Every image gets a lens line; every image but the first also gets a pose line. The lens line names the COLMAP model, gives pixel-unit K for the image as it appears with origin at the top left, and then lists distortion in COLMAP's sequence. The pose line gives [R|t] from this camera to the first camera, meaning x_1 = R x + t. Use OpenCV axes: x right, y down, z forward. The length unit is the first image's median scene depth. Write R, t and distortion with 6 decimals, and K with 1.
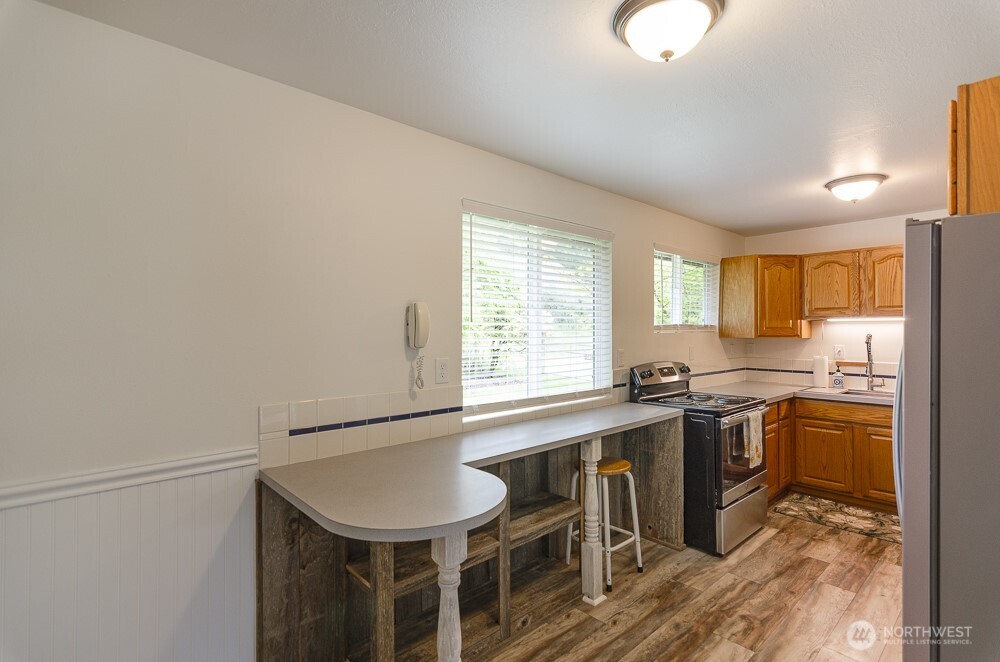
lens RADIAL K [[488.8, 0, 506.7], [0, 488.8, 322.0], [0, 0, 1]] dist [-0.003552, 0.004001]
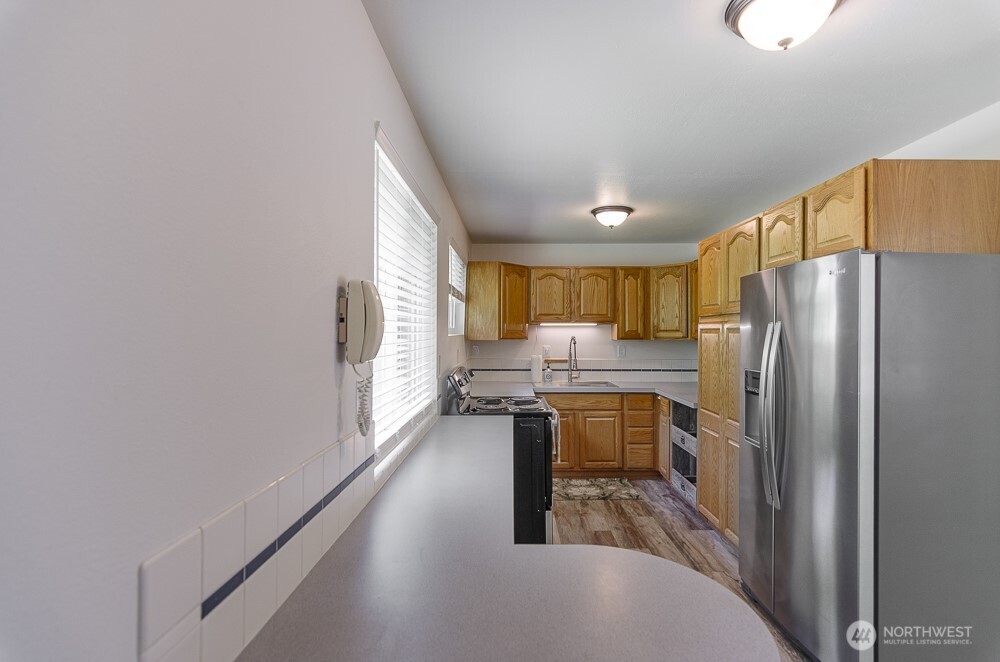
lens RADIAL K [[488.8, 0, 521.6], [0, 488.8, 329.1], [0, 0, 1]] dist [-0.003552, 0.004001]
pose [[0.670117, 0.008082, 0.742211, -0.284165], [-0.014885, 0.999886, 0.002552, 0.005820], [-0.742106, -0.012758, 0.670161, 0.295177]]
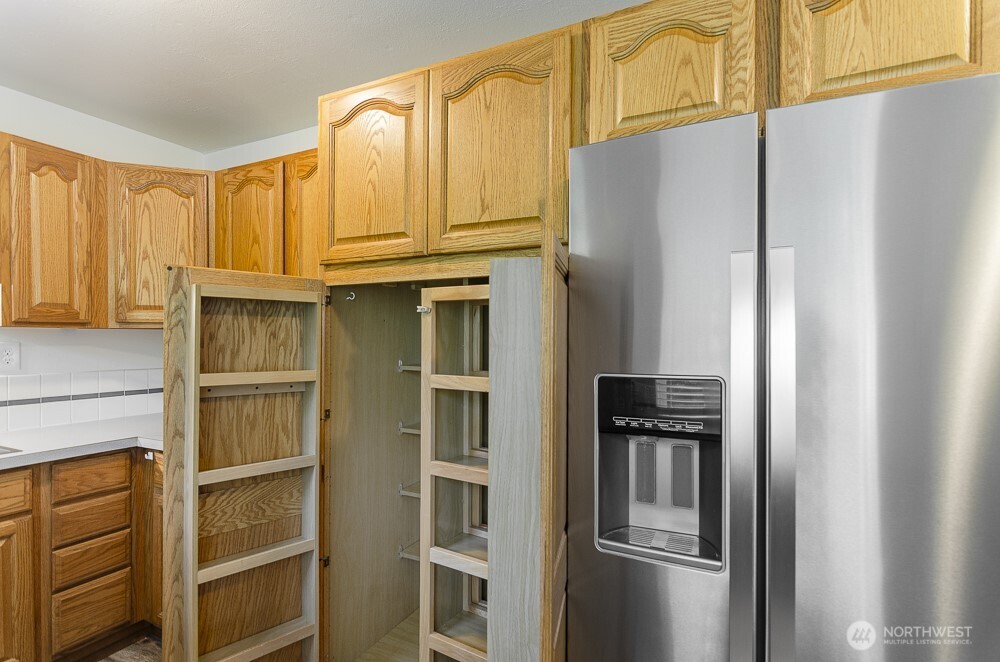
lens RADIAL K [[488.8, 0, 524.7], [0, 488.8, 337.4], [0, 0, 1]] dist [-0.003552, 0.004001]
pose [[-0.360900, -0.002316, 0.932602, 0.202236], [-0.014507, 0.999890, -0.003131, 0.039705], [-0.932492, -0.014659, -0.360894, 0.666095]]
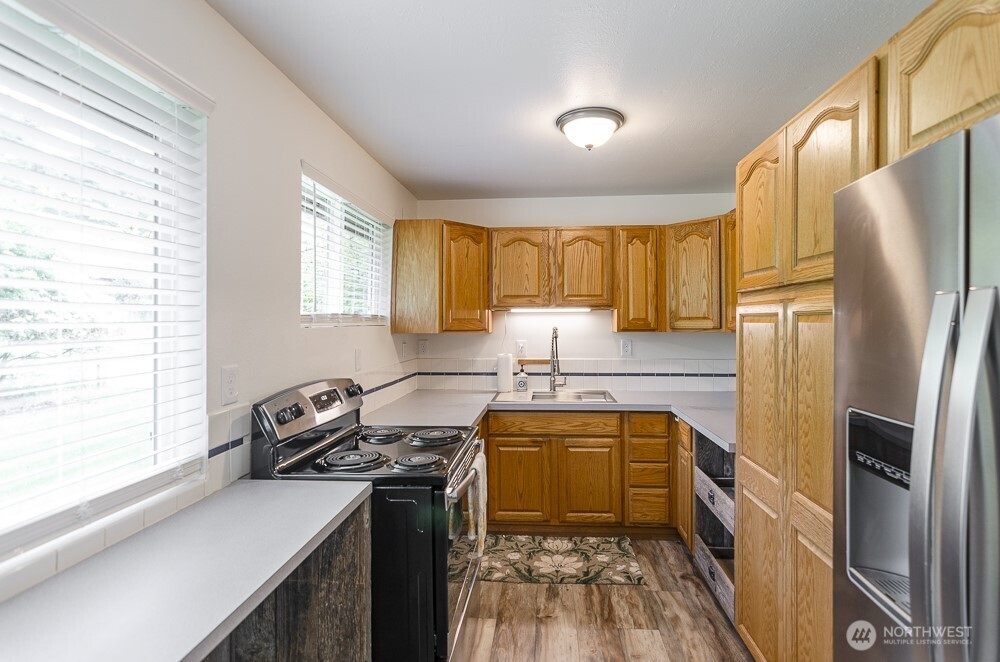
lens RADIAL K [[488.8, 0, 522.5], [0, 488.8, 320.5], [0, 0, 1]] dist [-0.003552, 0.004001]
pose [[0.721017, 0.001022, 0.692917, 0.107211], [-0.009410, 0.999921, 0.008318, 0.007093], [-0.692854, -0.012518, 0.720969, 0.451773]]
